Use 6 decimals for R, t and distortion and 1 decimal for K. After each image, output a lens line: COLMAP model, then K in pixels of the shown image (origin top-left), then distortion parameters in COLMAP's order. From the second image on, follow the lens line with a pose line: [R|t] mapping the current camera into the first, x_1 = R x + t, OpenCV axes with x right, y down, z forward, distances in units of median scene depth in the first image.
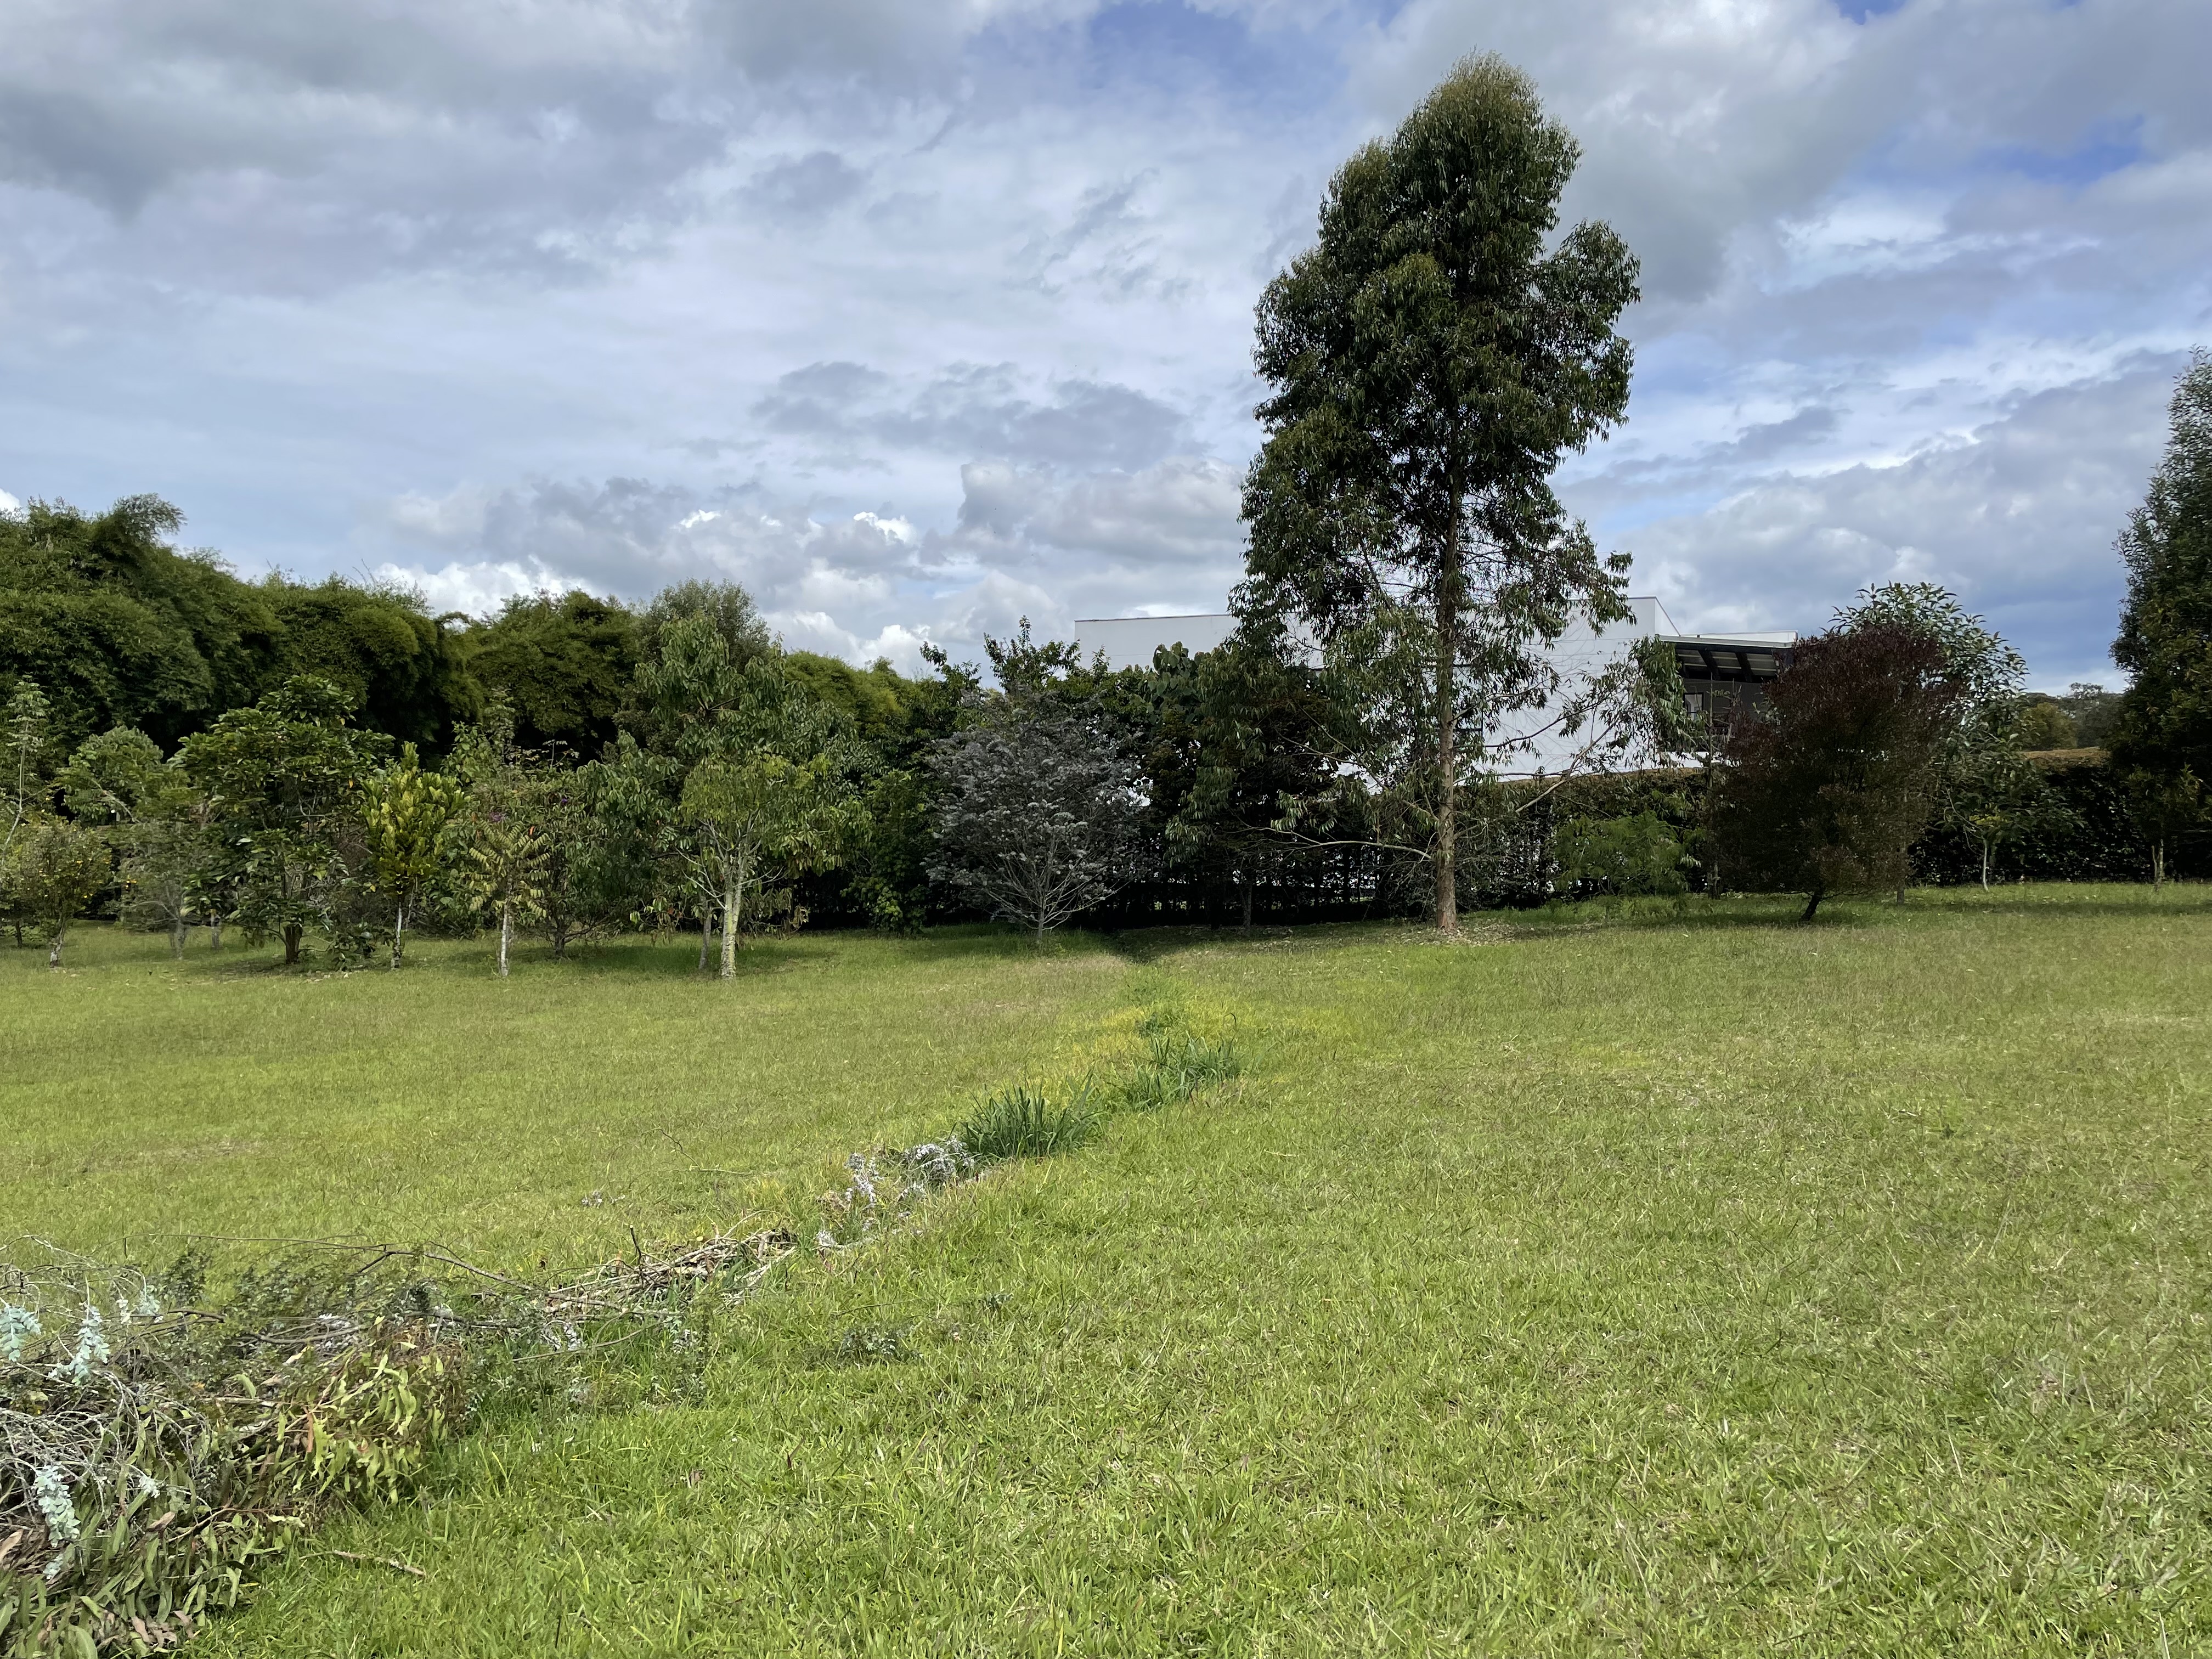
lens RADIAL K [[1665.7, 0, 1091.5], [0, 1665.7, 824.7], [0, 0, 1]] dist [0.089439, -0.103846]
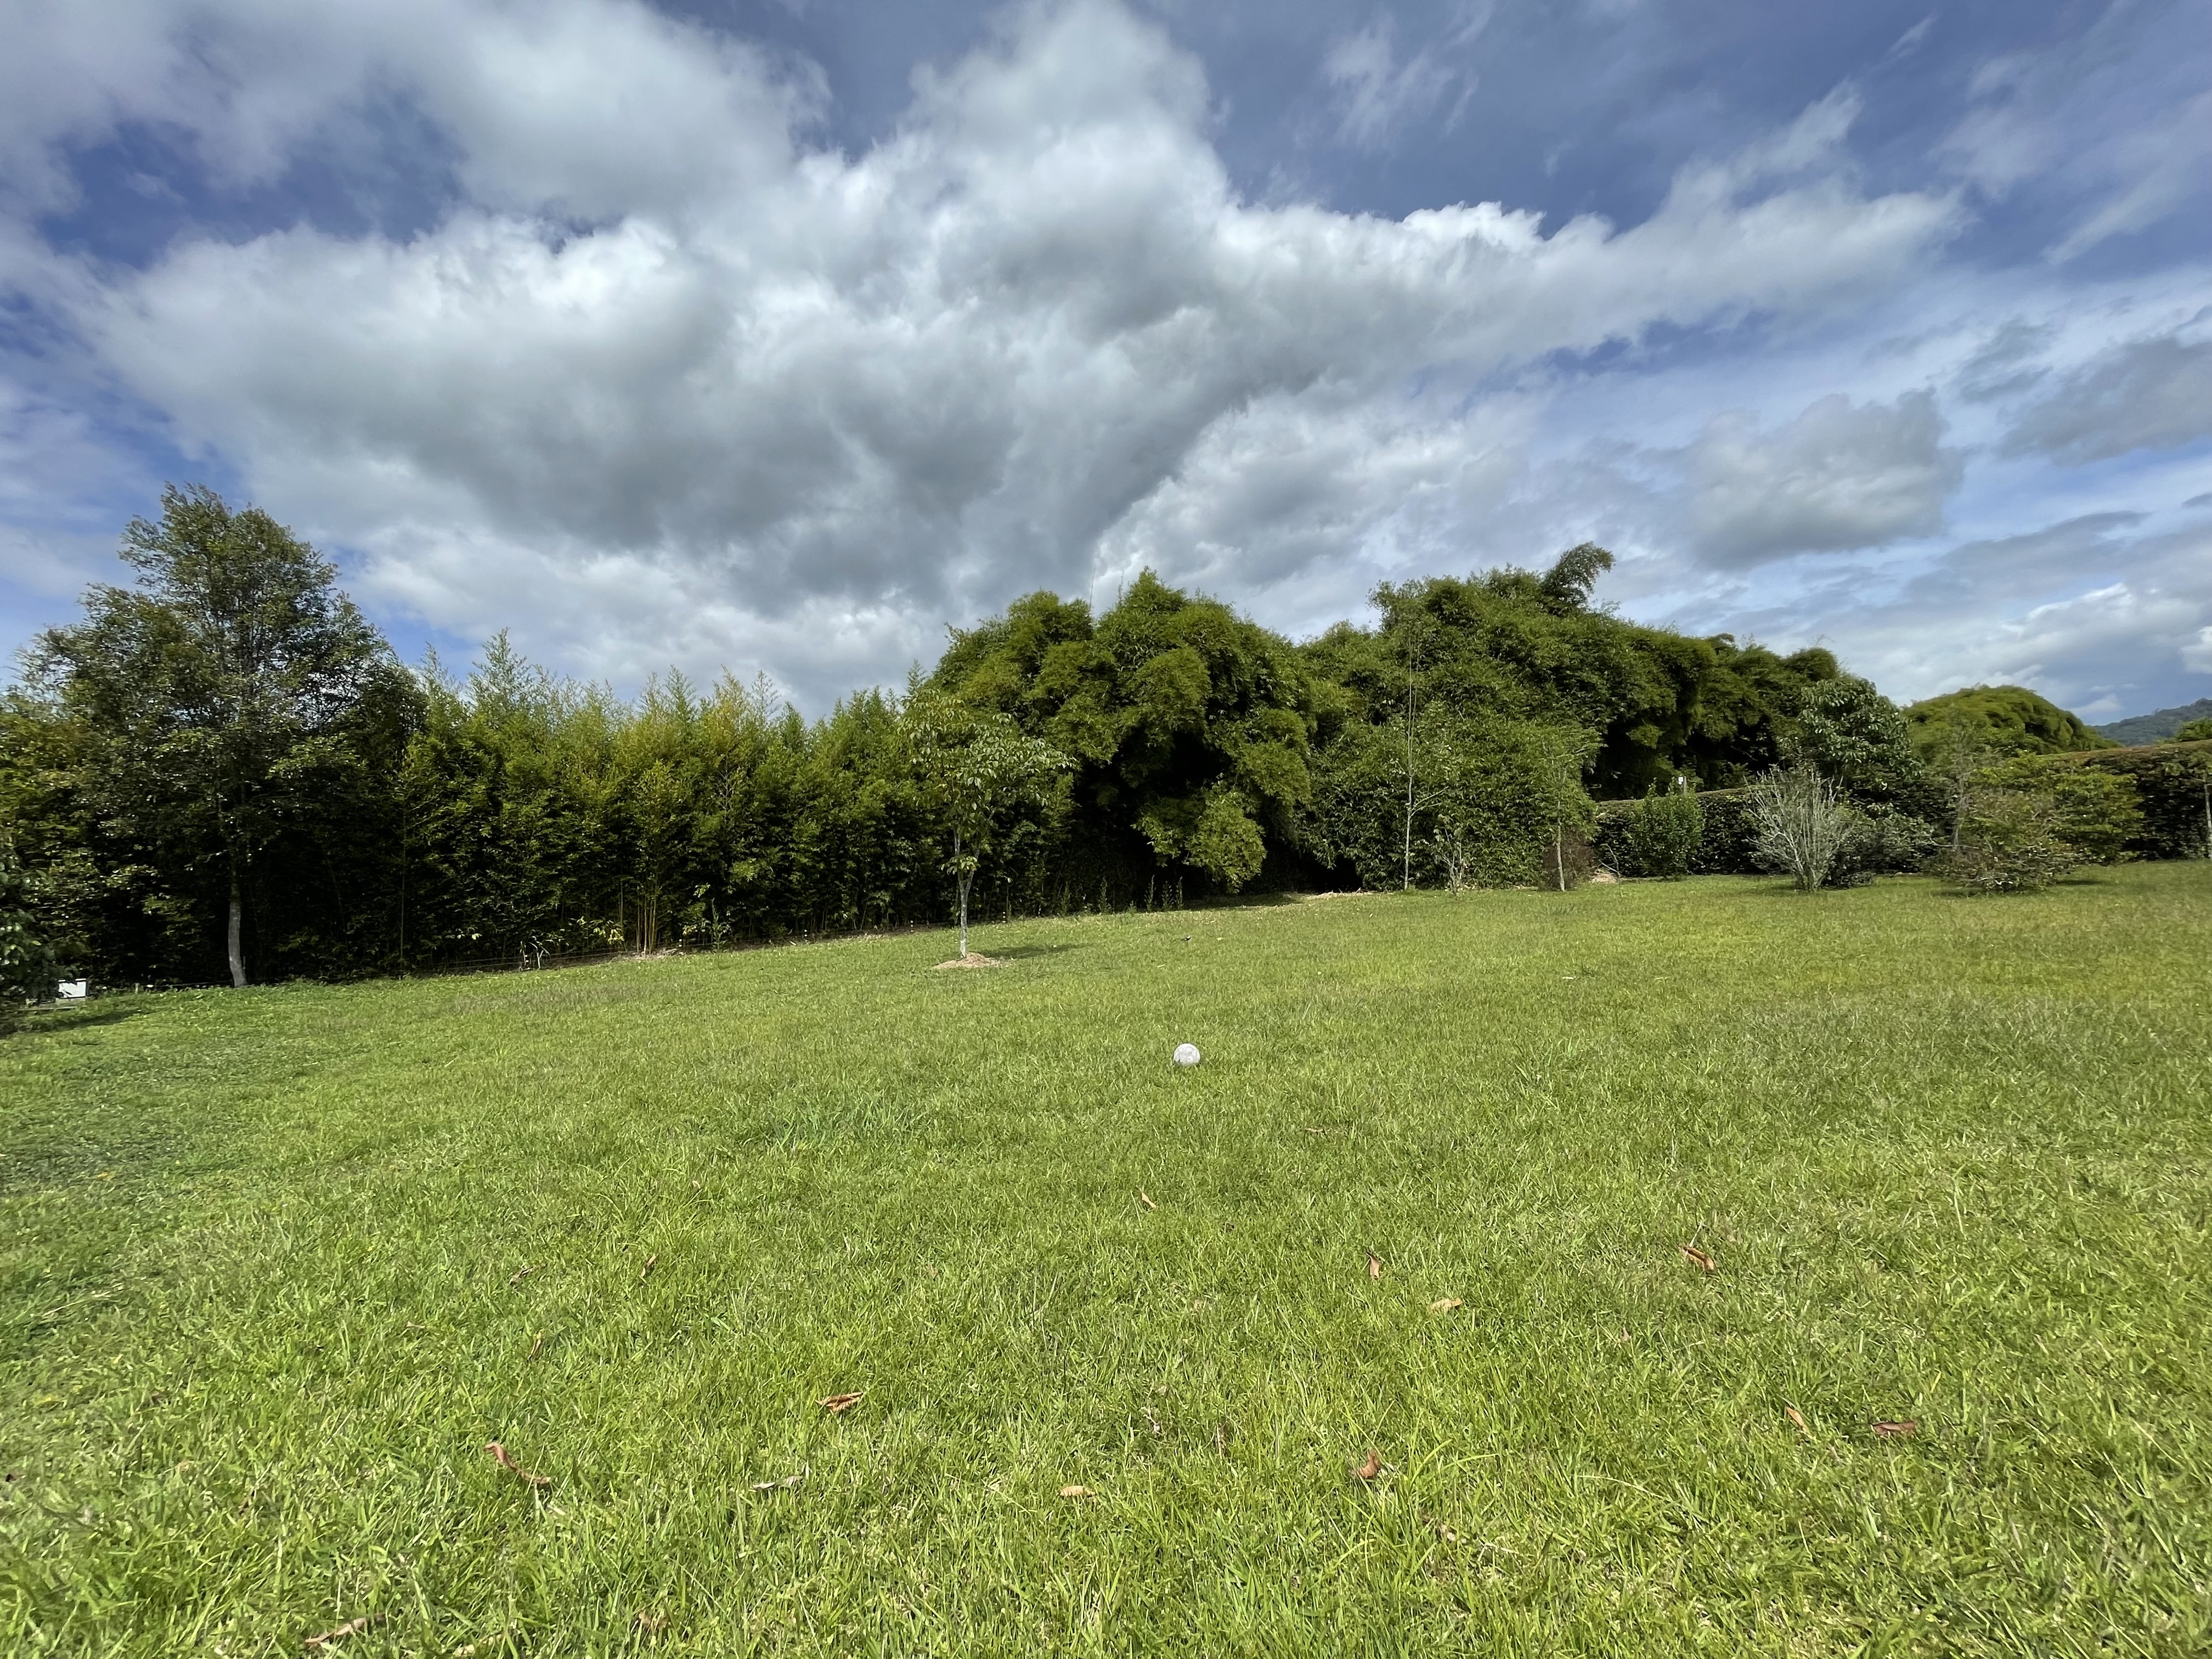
lens RADIAL K [[895.9, 0, 1112.3], [0, 895.9, 842.0], [0, 0, 1]] dist [-0.002846, 0.000247]
pose [[0.868494, -0.066217, -0.491257, -0.814315], [0.057621, 0.997805, -0.032626, 0.038947], [0.492339, 0.000029, 0.870403, 0.377381]]
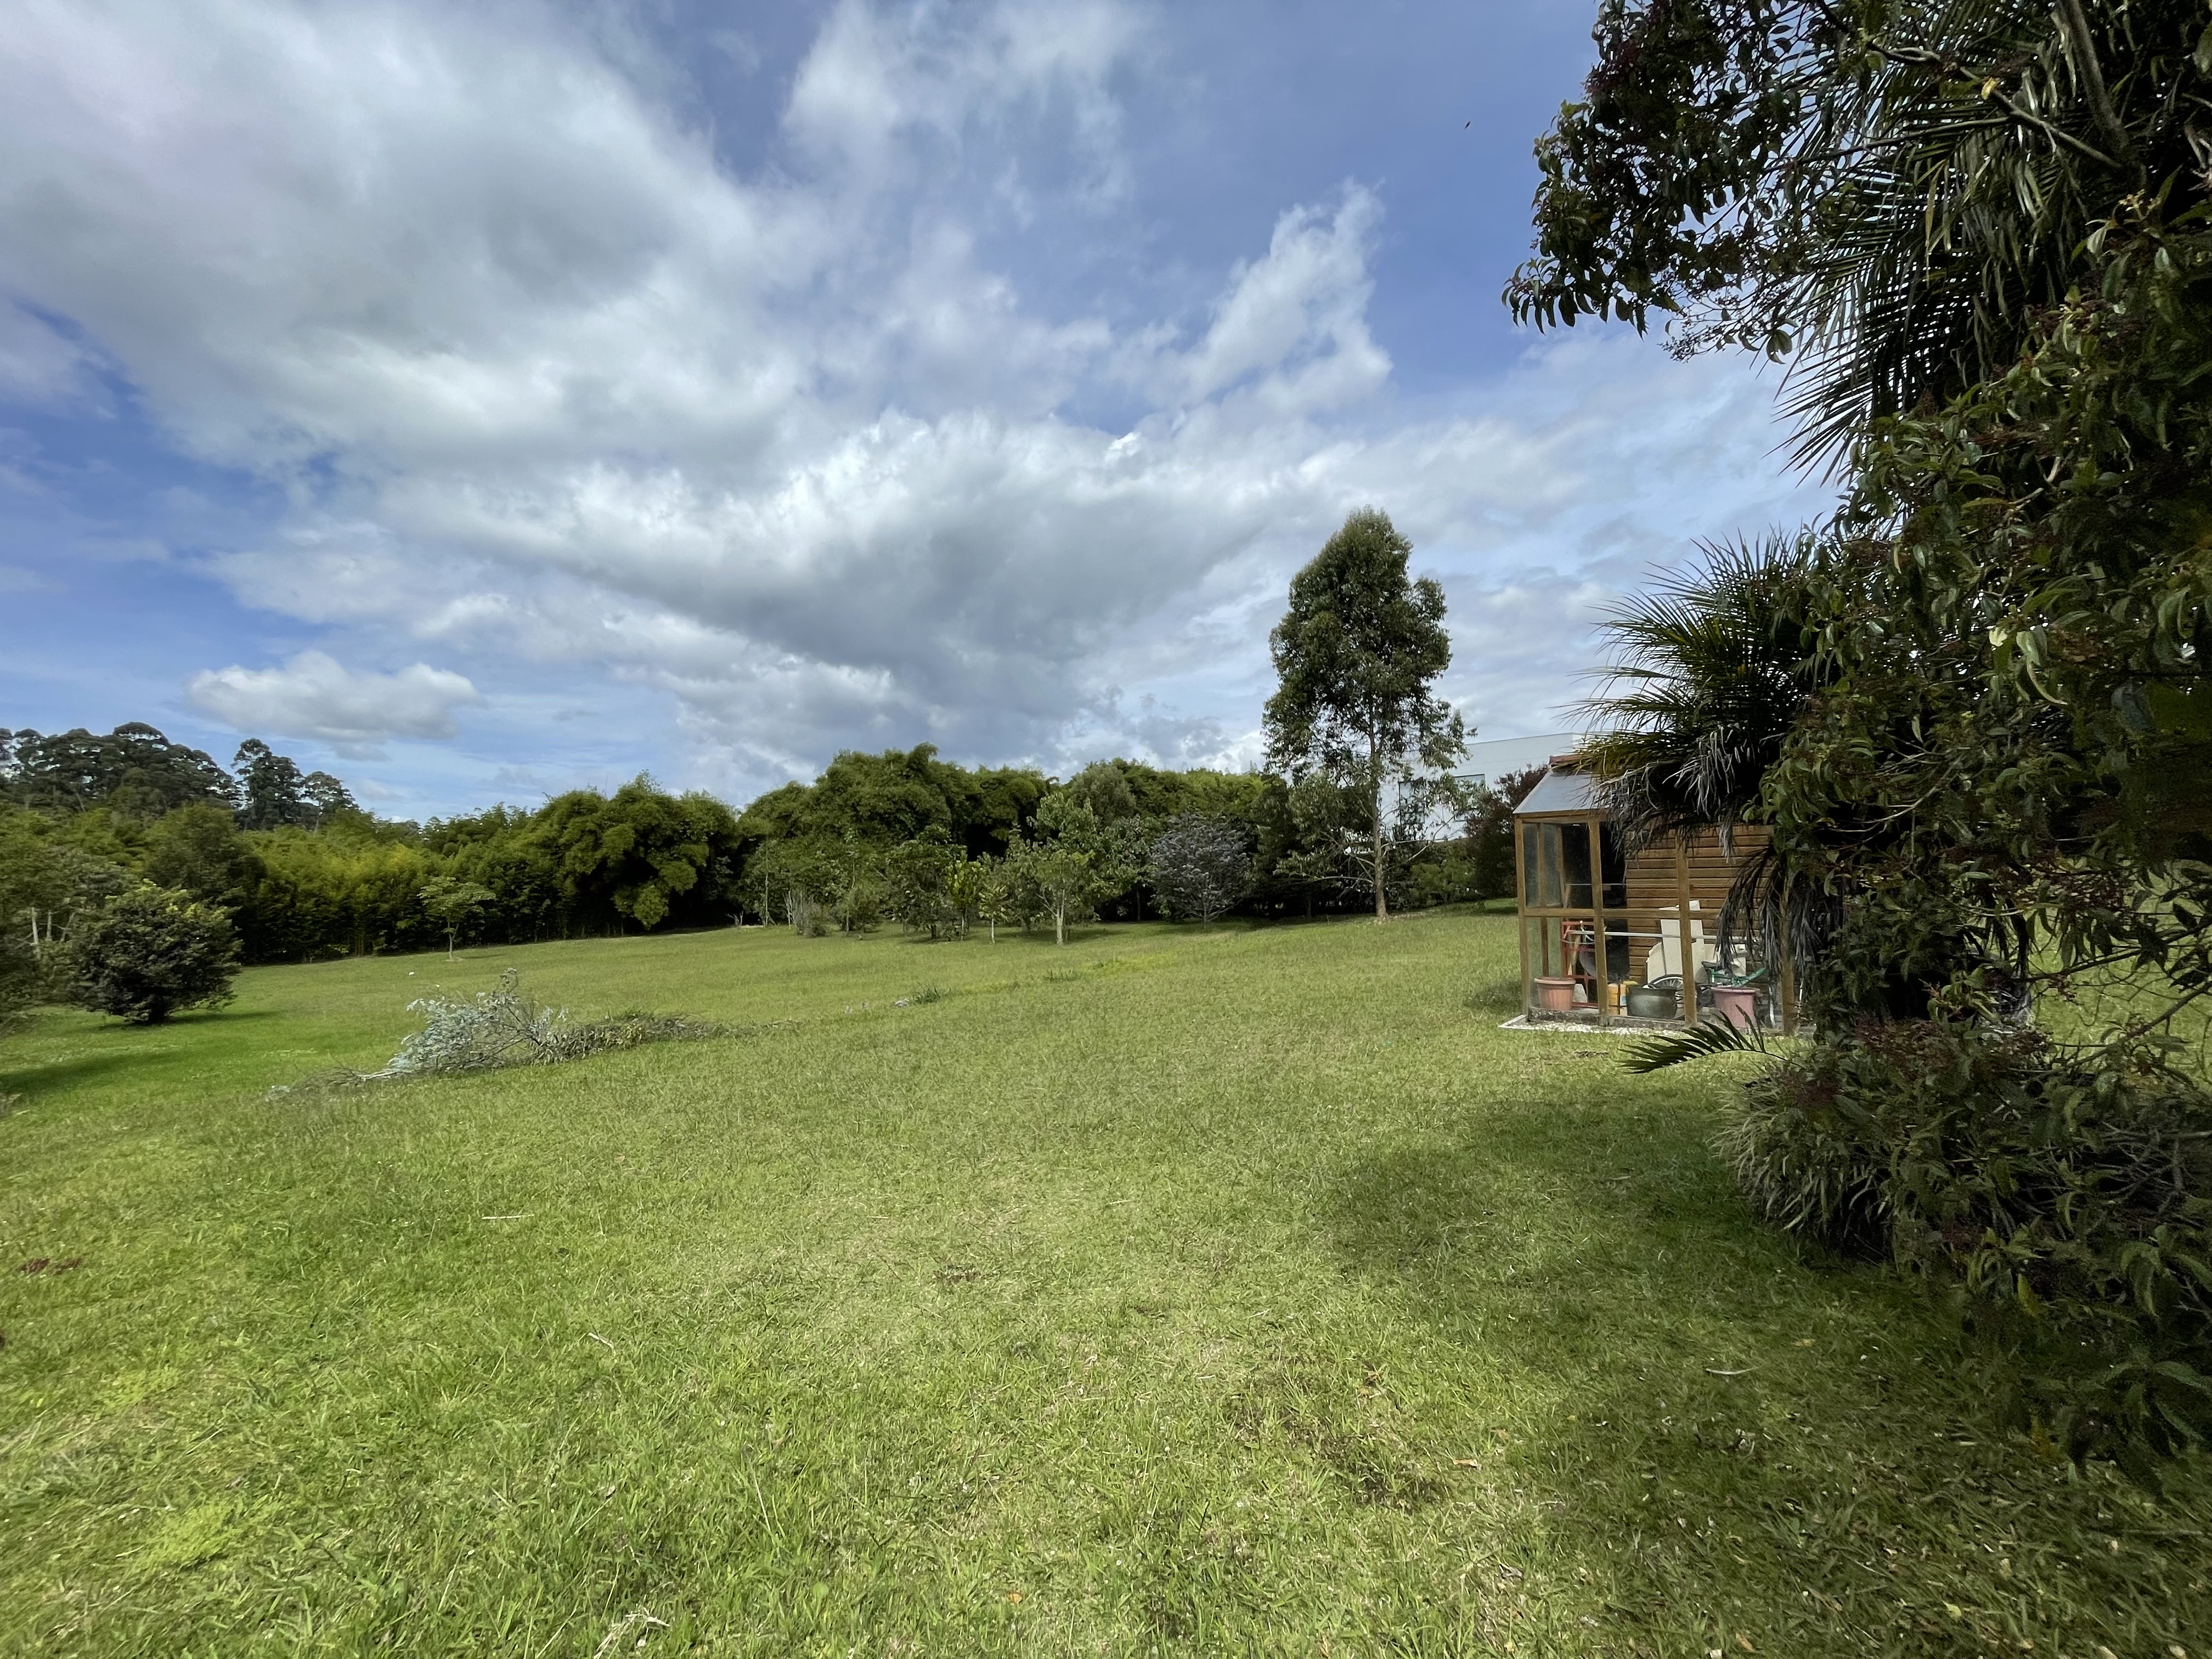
lens RADIAL K [[895.9, 0, 1107.6], [0, 895.9, 825.7], [0, 0, 1]] dist [-0.002846, 0.000247]
pose [[0.926088, -0.060188, -0.372476, 0.221544], [0.047881, 0.997961, -0.042212, -0.014436], [0.374257, 0.021257, 0.927081, -0.118432]]
